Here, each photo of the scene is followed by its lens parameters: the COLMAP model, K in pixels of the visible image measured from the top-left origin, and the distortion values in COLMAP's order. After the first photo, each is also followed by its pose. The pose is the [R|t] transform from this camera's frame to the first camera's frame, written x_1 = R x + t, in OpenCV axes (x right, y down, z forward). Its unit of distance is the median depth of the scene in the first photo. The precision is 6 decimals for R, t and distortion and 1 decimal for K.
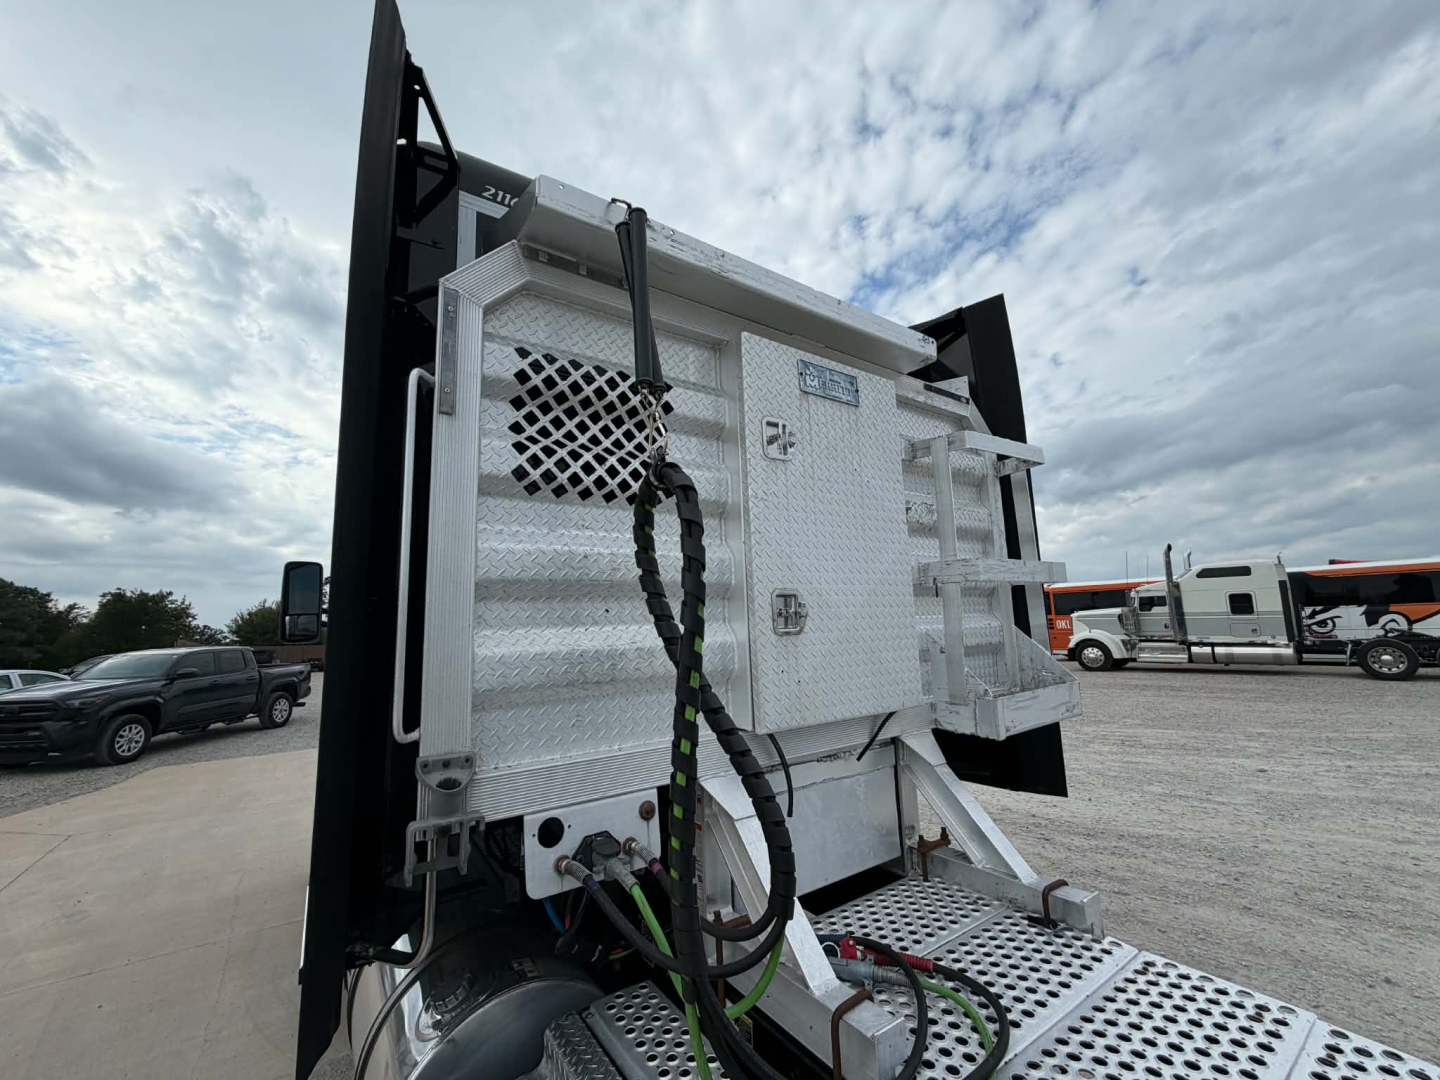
lens RADIAL K [[576.3, 0, 721.3], [0, 576.3, 534.2], [0, 0, 1]] dist [0.000960, -0.000233]
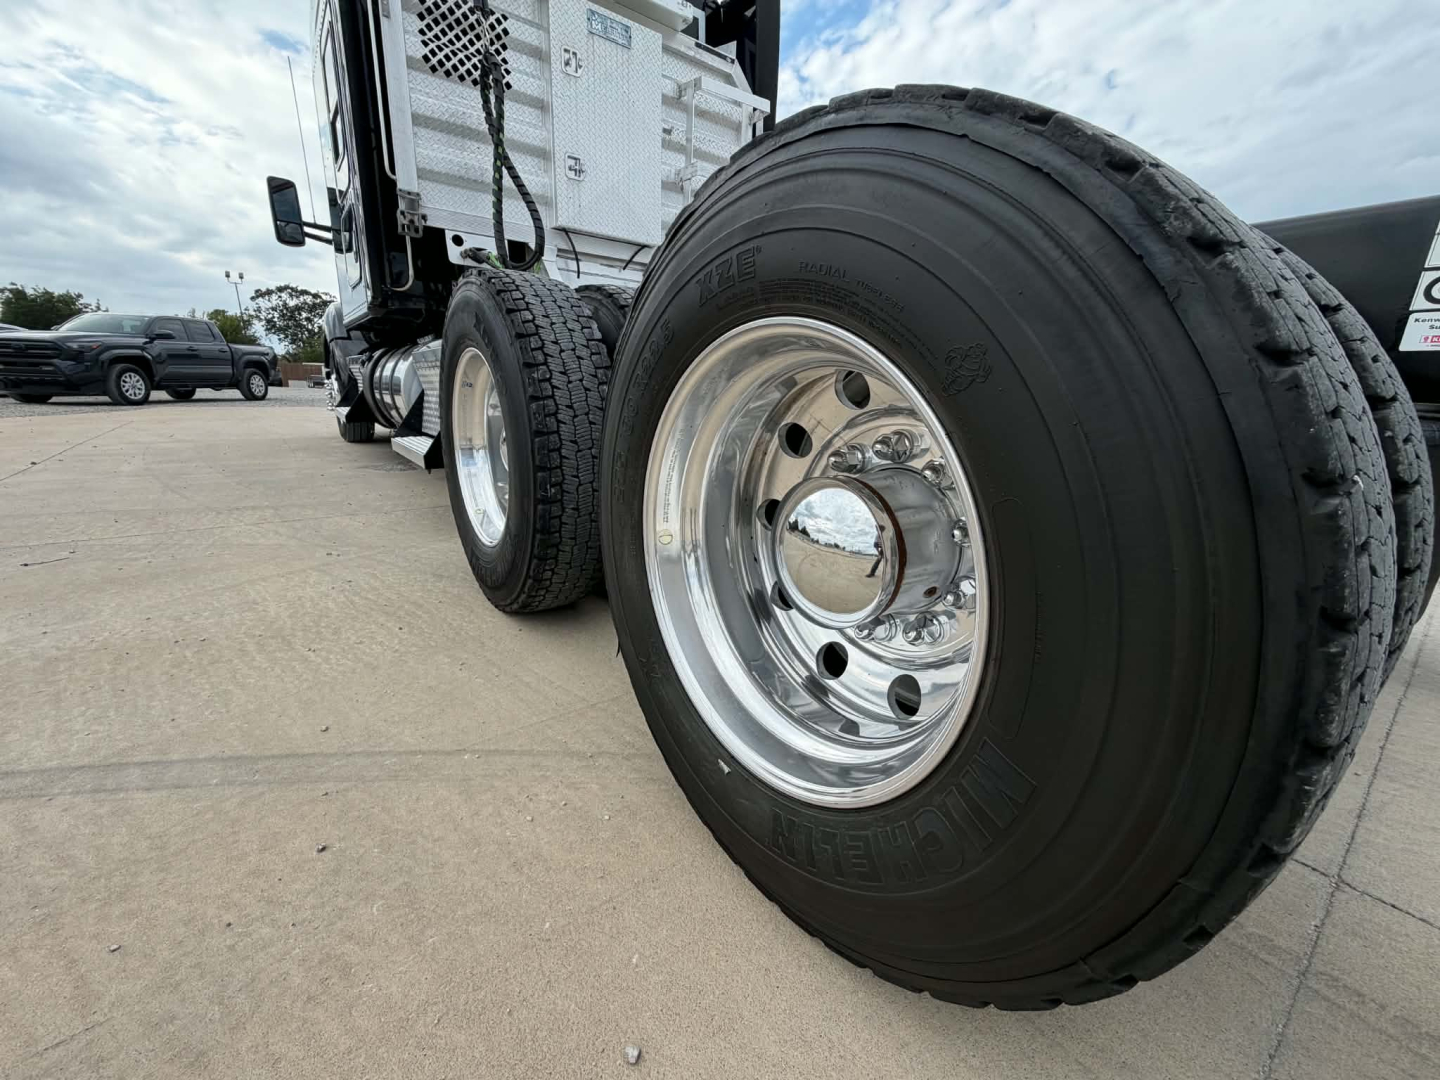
lens RADIAL K [[576.9, 0, 714.6], [0, 576.9, 534.3], [0, 0, 1]] dist [0.001408, 0.000684]
pose [[0.996789, 0.053054, 0.059976, 0.468739], [-0.072758, 0.912884, 0.401683, 0.392433], [-0.033441, -0.404756, 0.913813, -1.173453]]
